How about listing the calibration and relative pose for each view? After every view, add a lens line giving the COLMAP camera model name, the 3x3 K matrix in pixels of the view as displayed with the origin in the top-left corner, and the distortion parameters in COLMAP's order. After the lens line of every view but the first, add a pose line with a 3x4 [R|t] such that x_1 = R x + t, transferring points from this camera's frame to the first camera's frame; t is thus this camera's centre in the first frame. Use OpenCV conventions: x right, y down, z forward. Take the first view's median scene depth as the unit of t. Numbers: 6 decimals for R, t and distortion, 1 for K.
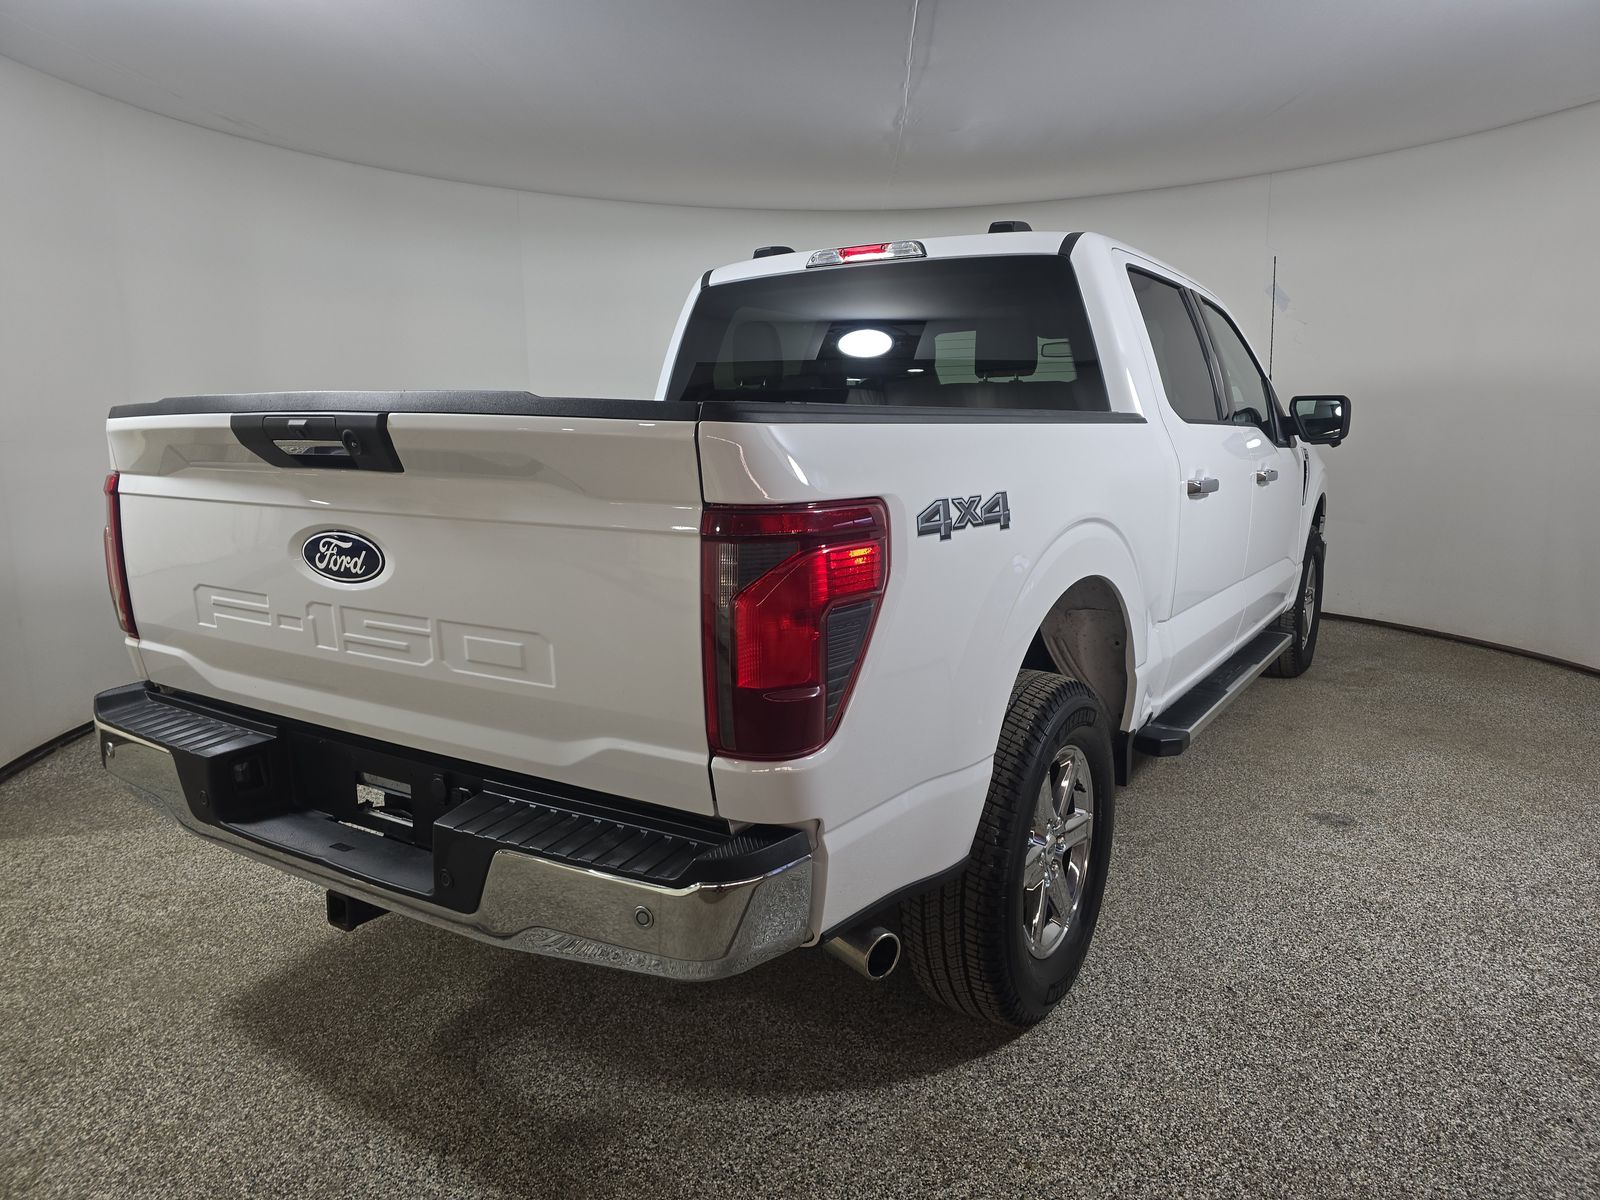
lens RADIAL K [[1068.1, 0, 800.0], [0, 1068.1, 600.0], [0, 0, 1]] dist [0.087518, -0.073757]
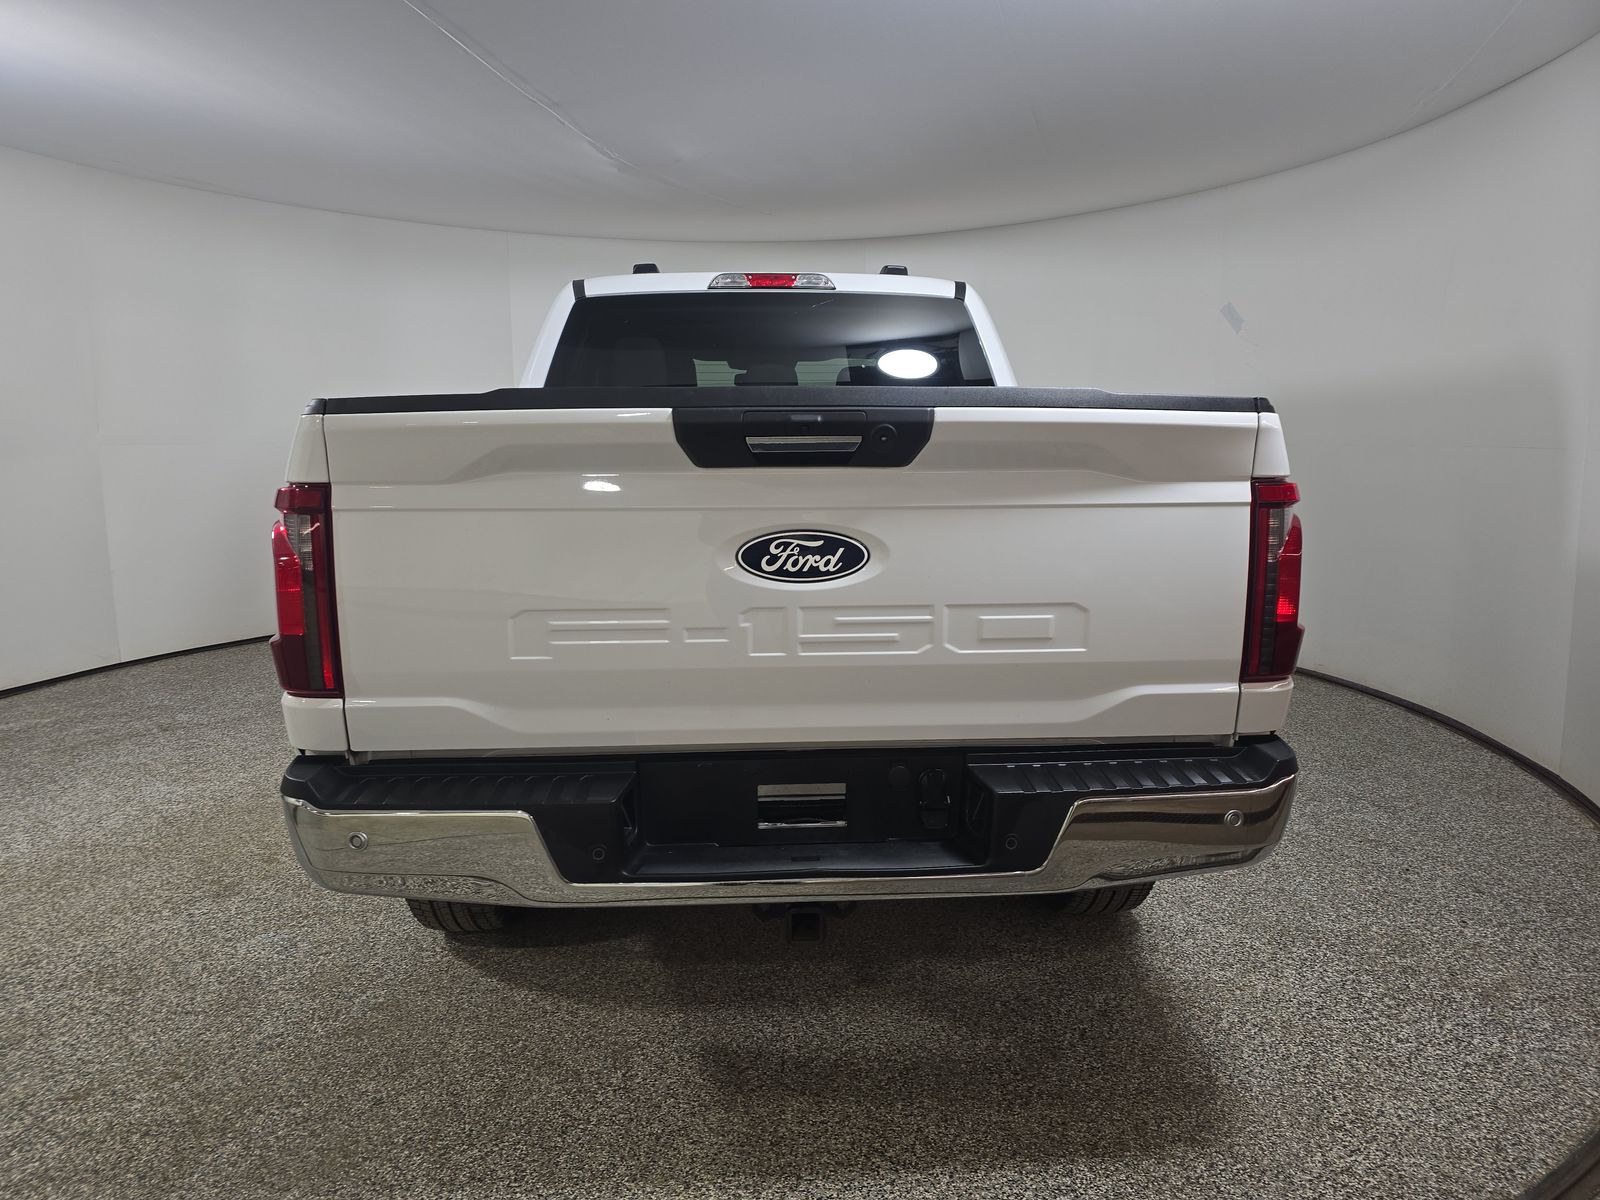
lens RADIAL K [[1068.1, 0, 800.0], [0, 1068.1, 600.0], [0, 0, 1]] dist [0.087518, -0.073757]
pose [[0.807237, -0.080201, 0.584754, -0.974462], [0.099258, 0.995062, -0.000547, -0.000796], [-0.581822, 0.058483, 0.811211, 0.221619]]
